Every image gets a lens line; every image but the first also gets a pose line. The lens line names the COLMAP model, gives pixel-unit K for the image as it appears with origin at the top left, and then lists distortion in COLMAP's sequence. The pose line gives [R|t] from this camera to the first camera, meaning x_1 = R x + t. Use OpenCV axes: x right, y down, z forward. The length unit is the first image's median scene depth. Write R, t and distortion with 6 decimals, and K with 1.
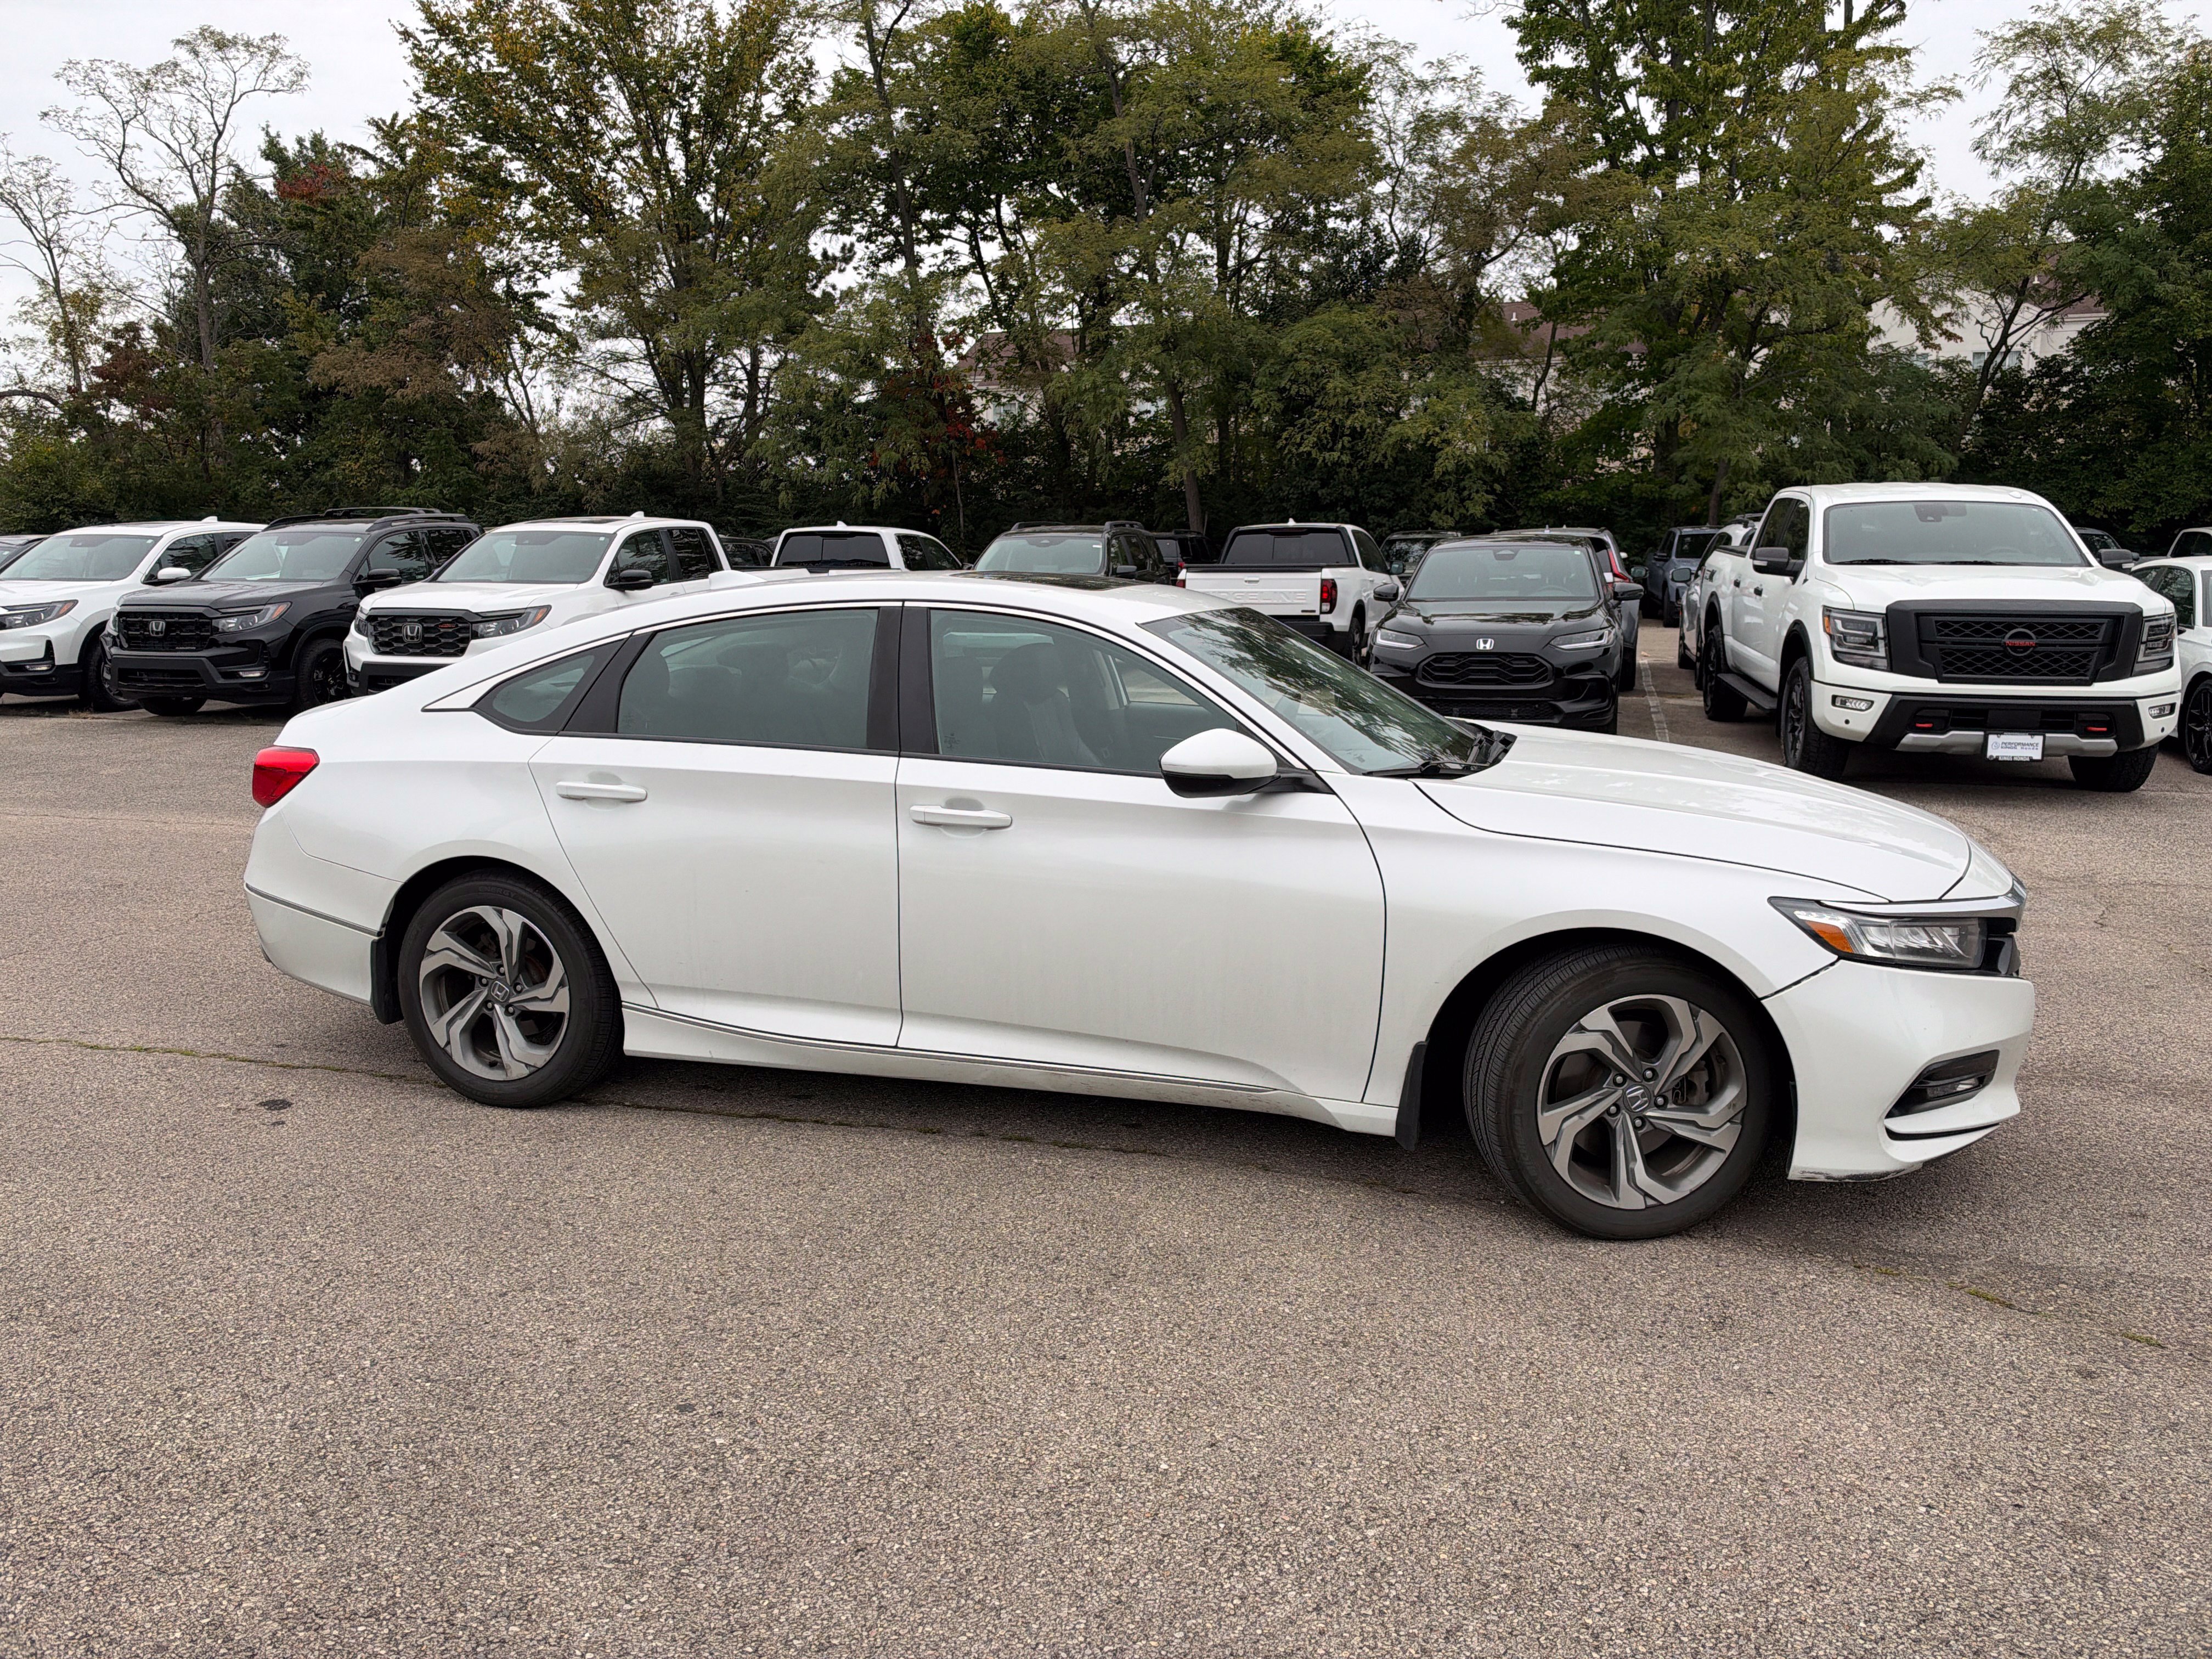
lens RADIAL K [[1543.8, 0, 1120.0], [0, 1543.8, 822.8], [0, 0, 1]] dist [-0.003992, -0.010113]
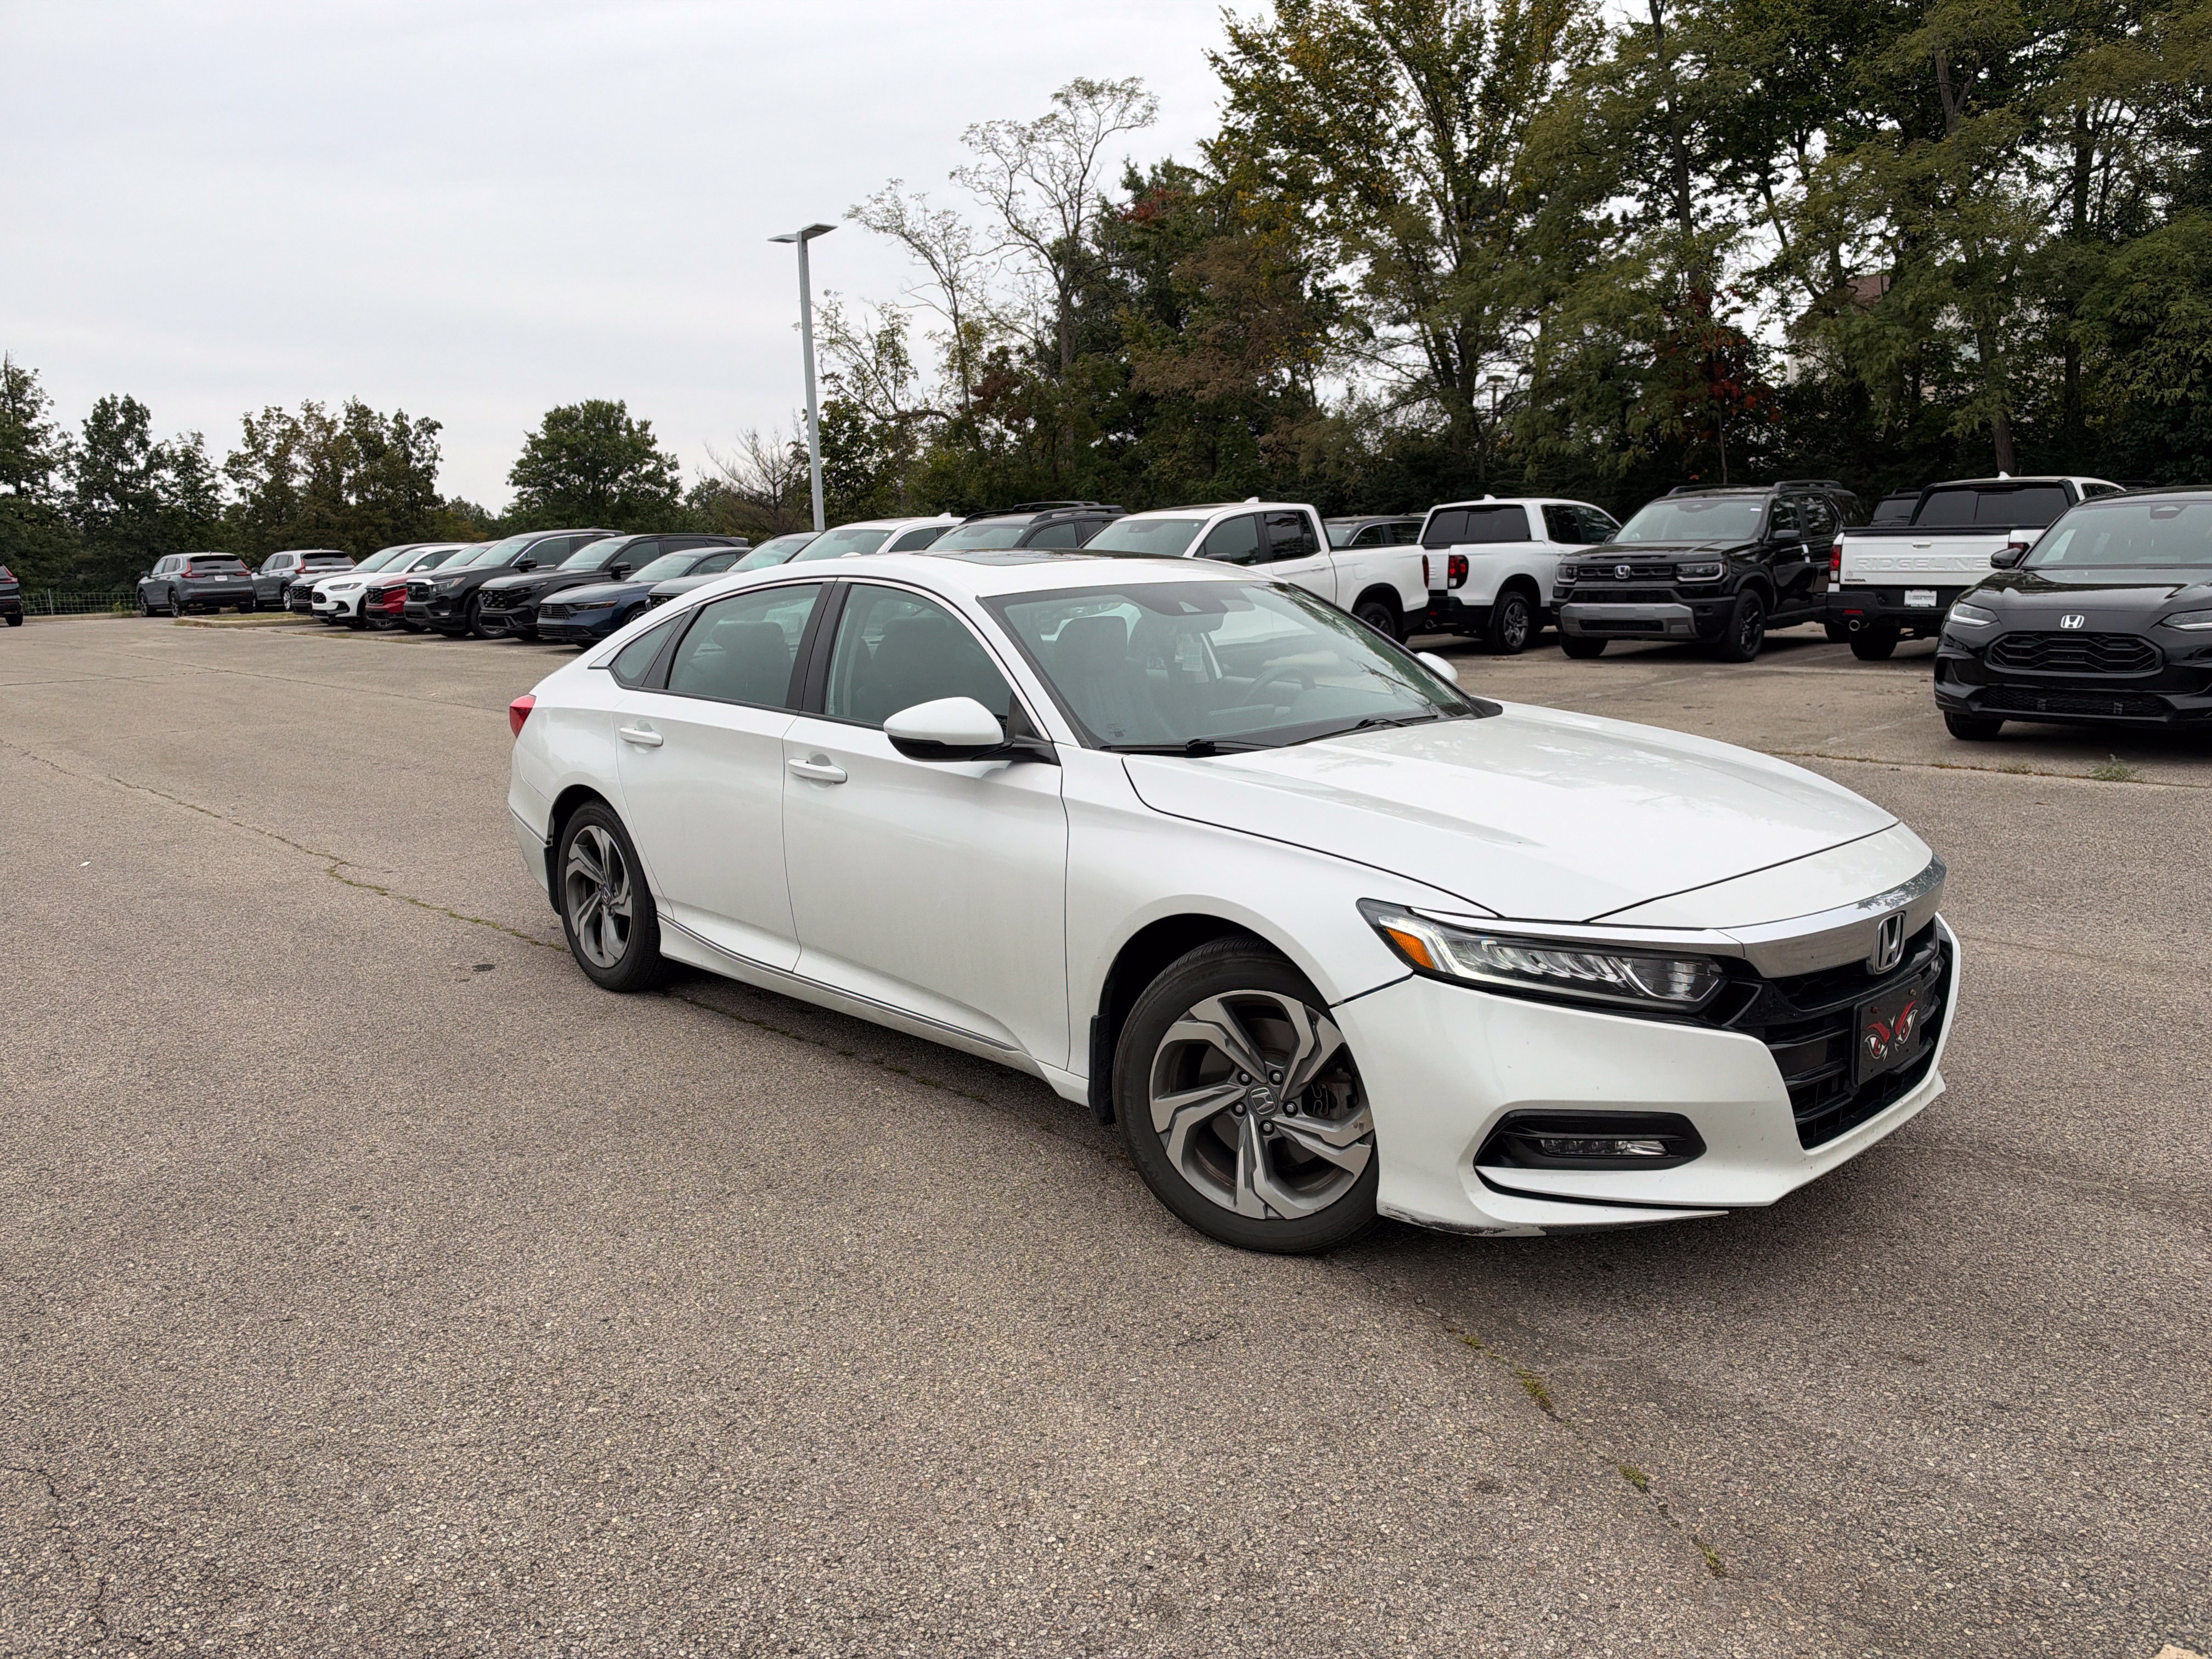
lens RADIAL K [[1543.8, 0, 1146.3], [0, 1543.8, 829.2], [0, 0, 1]] dist [-0.003992, -0.010113]
pose [[0.879460, 0.067378, -0.471180, 0.238963], [-0.058389, 0.997725, 0.033689, -0.004819], [0.472378, -0.002116, 0.881393, 0.048554]]
